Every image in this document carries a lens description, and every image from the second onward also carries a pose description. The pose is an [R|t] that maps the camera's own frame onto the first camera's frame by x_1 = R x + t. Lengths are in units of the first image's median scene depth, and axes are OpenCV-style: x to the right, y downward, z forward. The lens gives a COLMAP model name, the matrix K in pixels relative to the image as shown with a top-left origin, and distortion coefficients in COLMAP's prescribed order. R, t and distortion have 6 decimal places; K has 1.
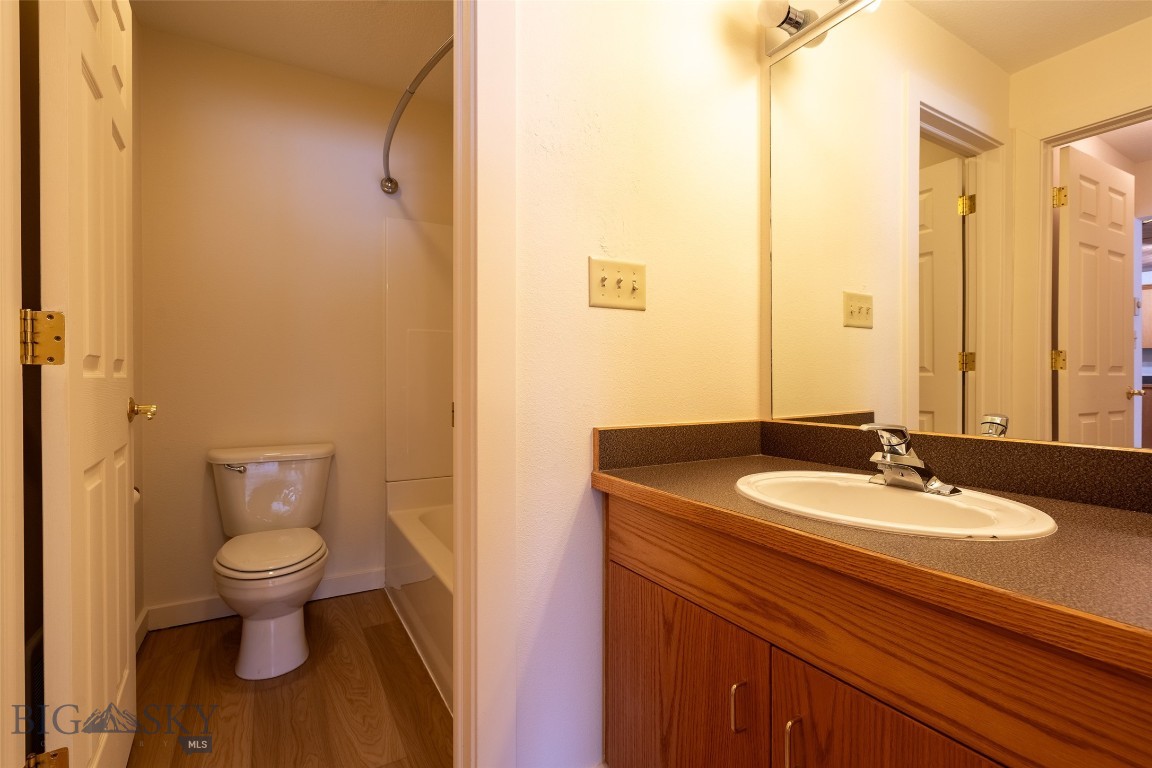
lens RADIAL K [[532.8, 0, 574.5], [0, 532.8, 380.3], [0, 0, 1]] dist [-0.058671, 0.022114]
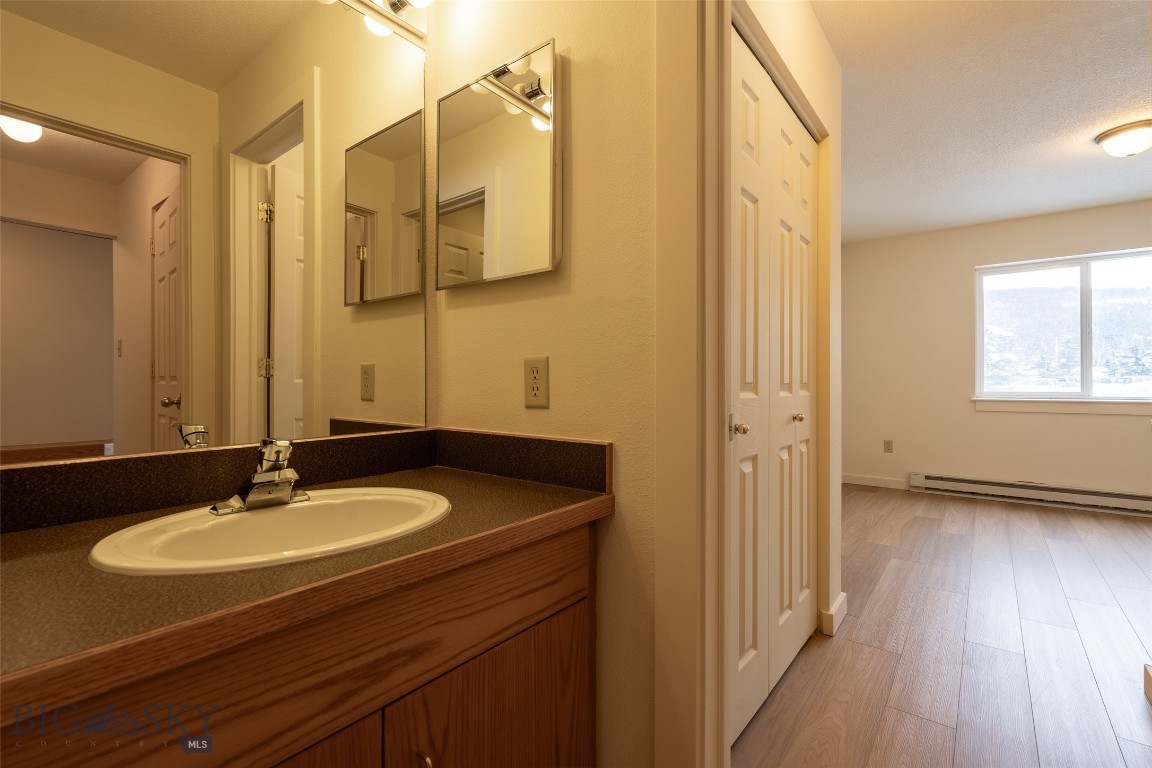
lens RADIAL K [[532.8, 0, 574.5], [0, 532.8, 380.3], [0, 0, 1]] dist [-0.058671, 0.022114]
pose [[-0.404075, 0.011806, 0.914650, -0.518405], [0.015445, 0.999862, -0.006082, -0.006082], [-0.914596, 0.011669, -0.404202, 1.071323]]
